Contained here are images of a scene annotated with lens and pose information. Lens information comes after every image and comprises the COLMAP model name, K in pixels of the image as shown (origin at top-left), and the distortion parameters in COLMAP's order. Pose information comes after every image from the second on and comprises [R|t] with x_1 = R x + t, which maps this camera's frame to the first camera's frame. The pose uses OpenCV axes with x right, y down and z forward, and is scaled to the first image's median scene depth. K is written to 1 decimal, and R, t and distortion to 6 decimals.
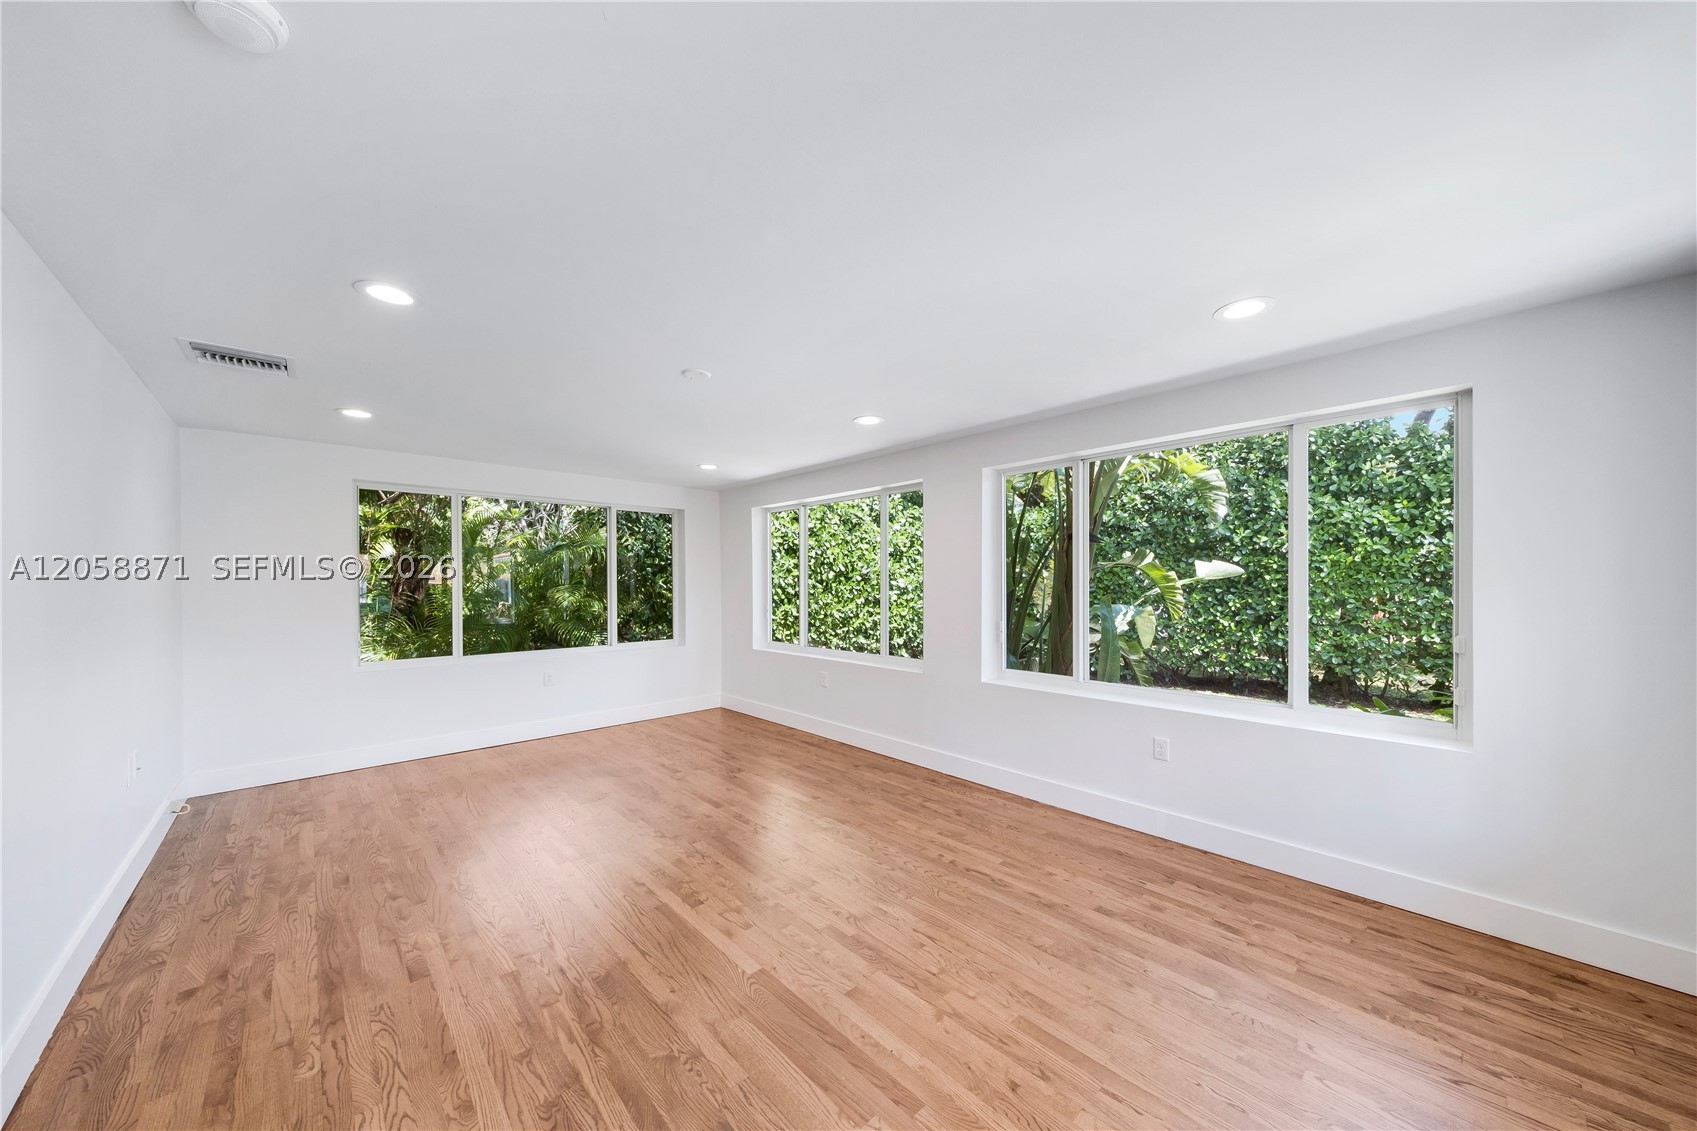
lens RADIAL K [[584.9, 0, 852.2], [0, 584.9, 570.4], [0, 0, 1]] dist [0.009900, -0.003894]
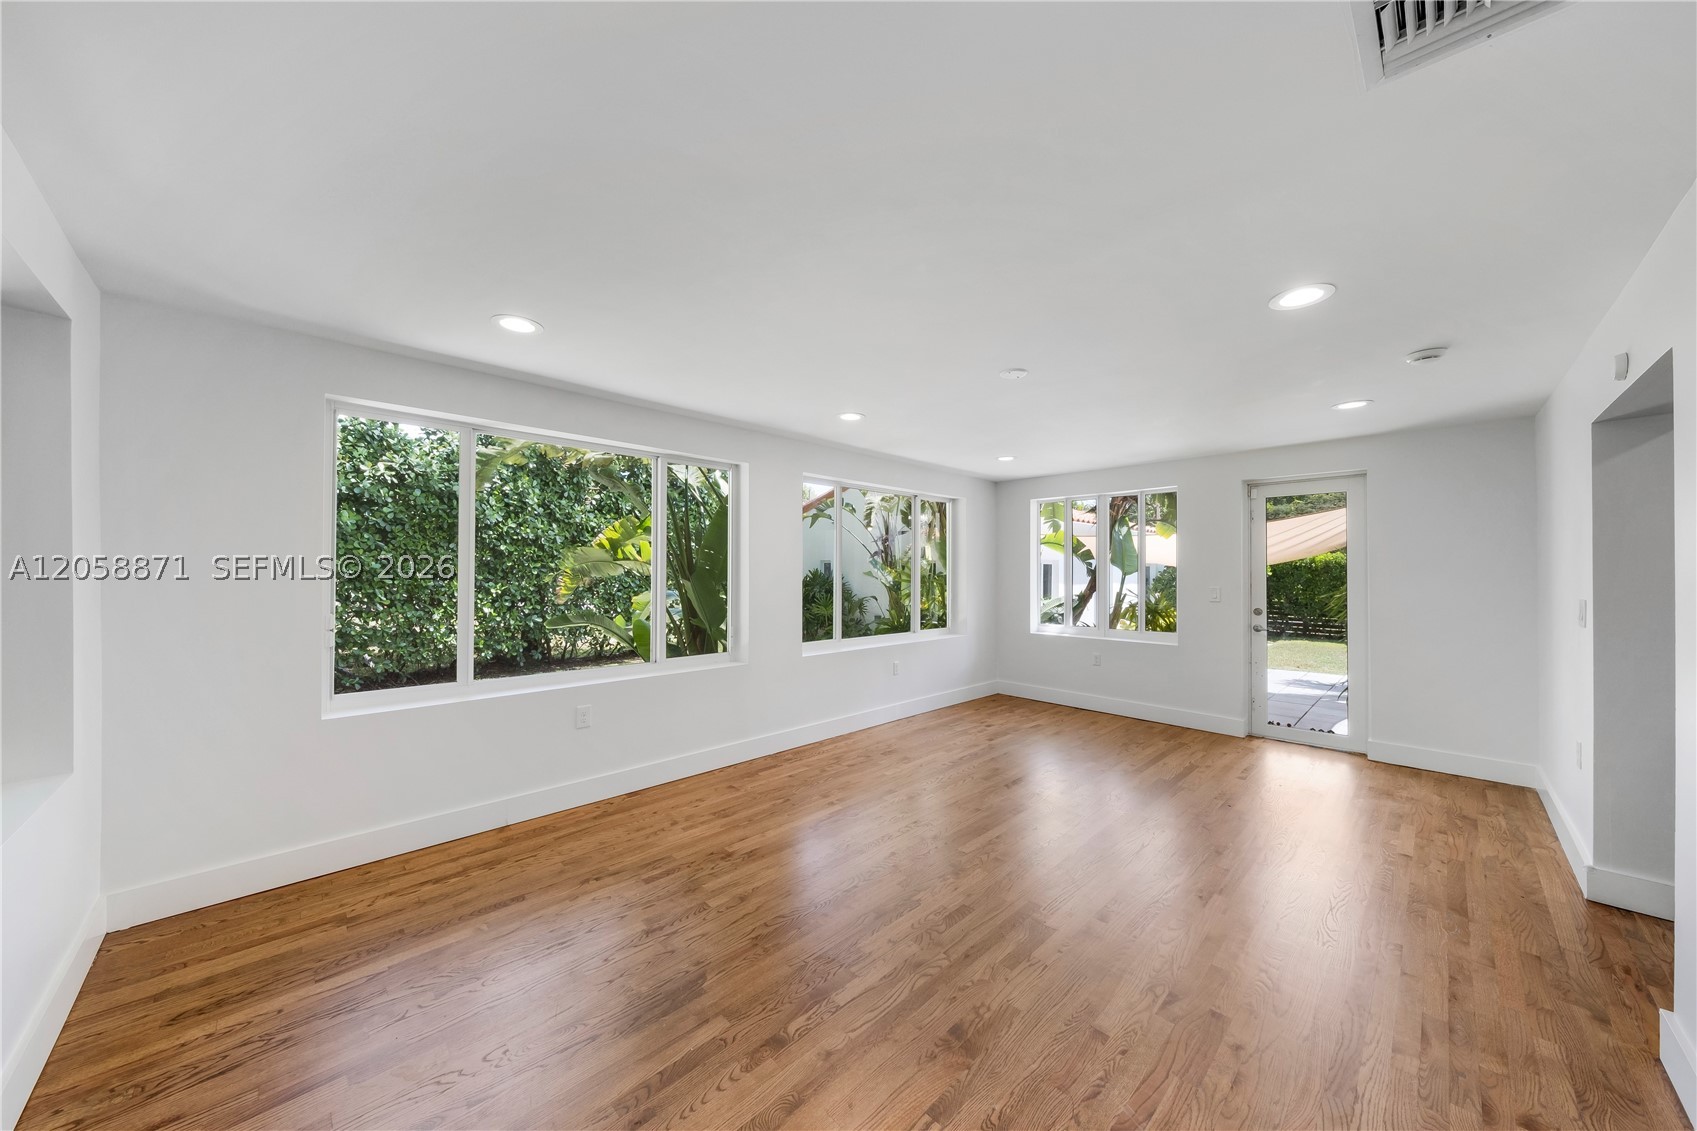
lens RADIAL K [[584.9, 0, 852.2], [0, 584.9, 570.4], [0, 0, 1]] dist [0.009900, -0.003894]
pose [[-0.026207, 0.002171, 0.999654, -0.911611], [-0.021777, 0.999759, -0.002742, 0.025574], [-0.999419, -0.021841, -0.026154, 0.934741]]
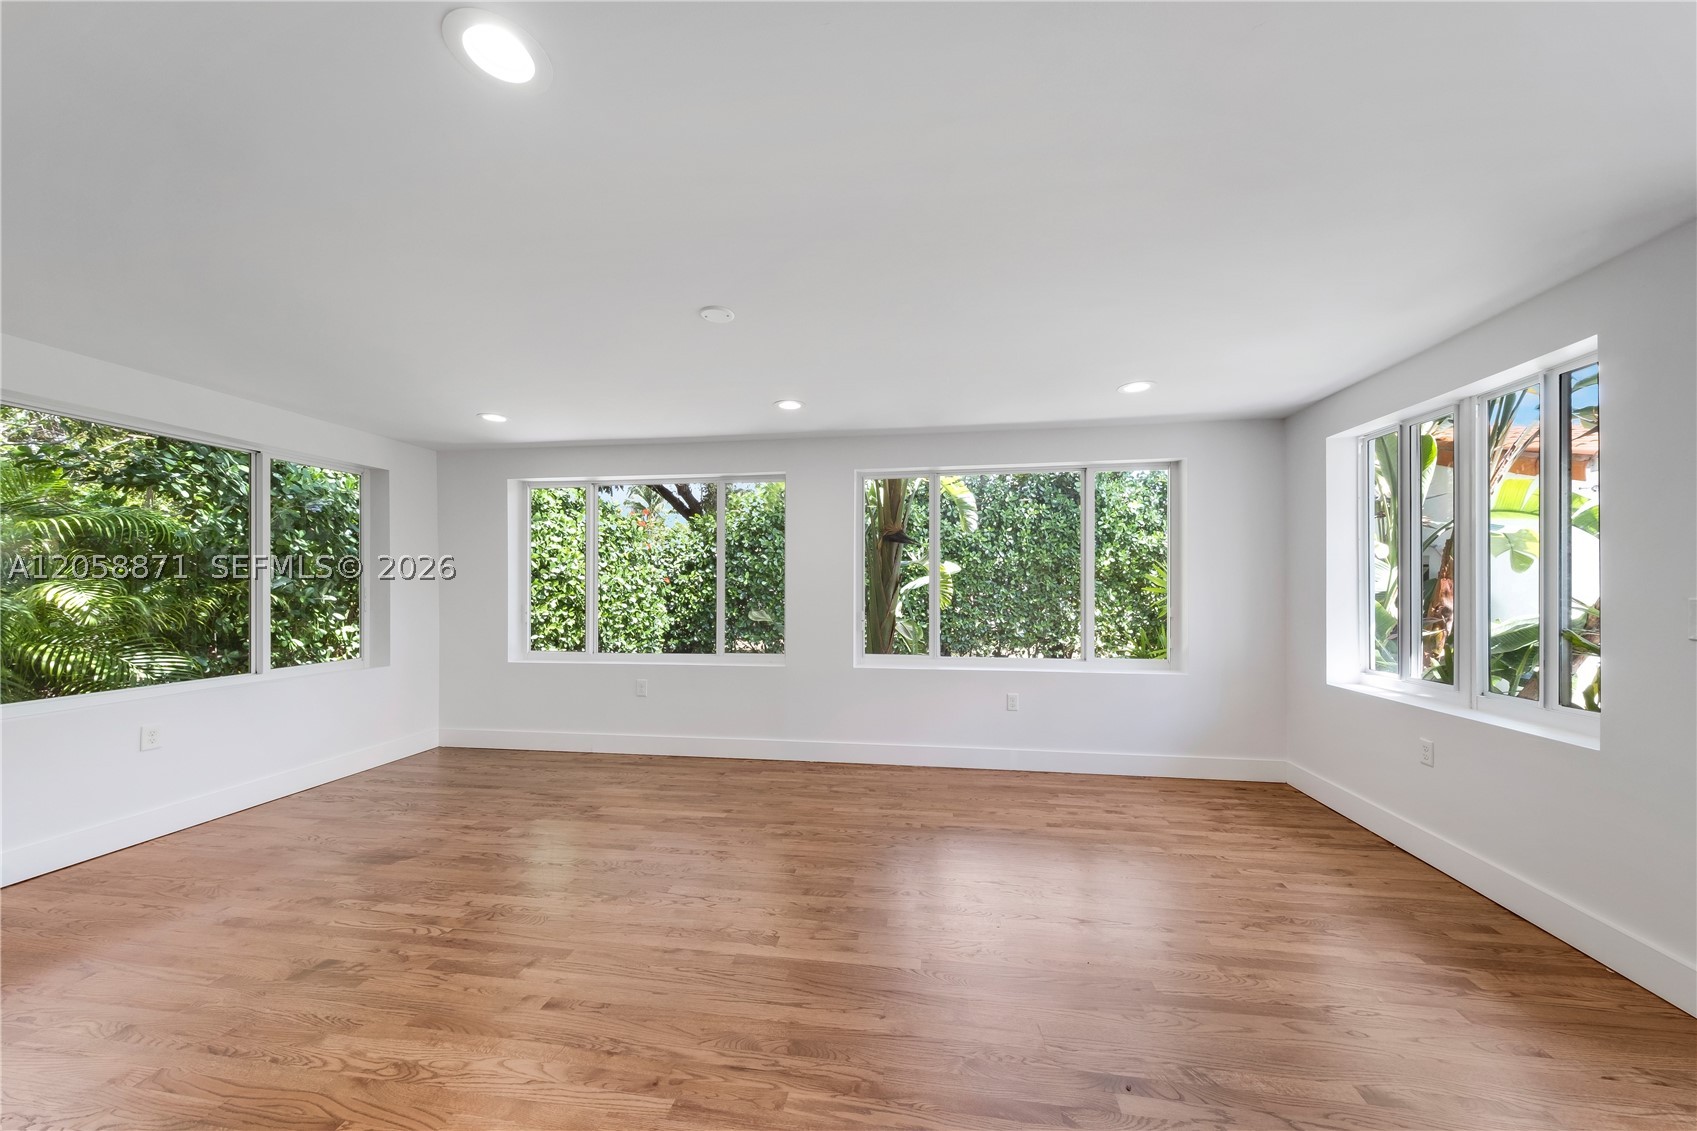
lens RADIAL K [[584.9, 0, 852.2], [0, 584.9, 570.4], [0, 0, 1]] dist [0.009900, -0.003894]
pose [[0.779021, 0.019403, 0.626697, -0.453722], [-0.013504, 0.999808, -0.014169, 0.027366], [-0.626852, 0.002575, 0.779134, 0.167064]]
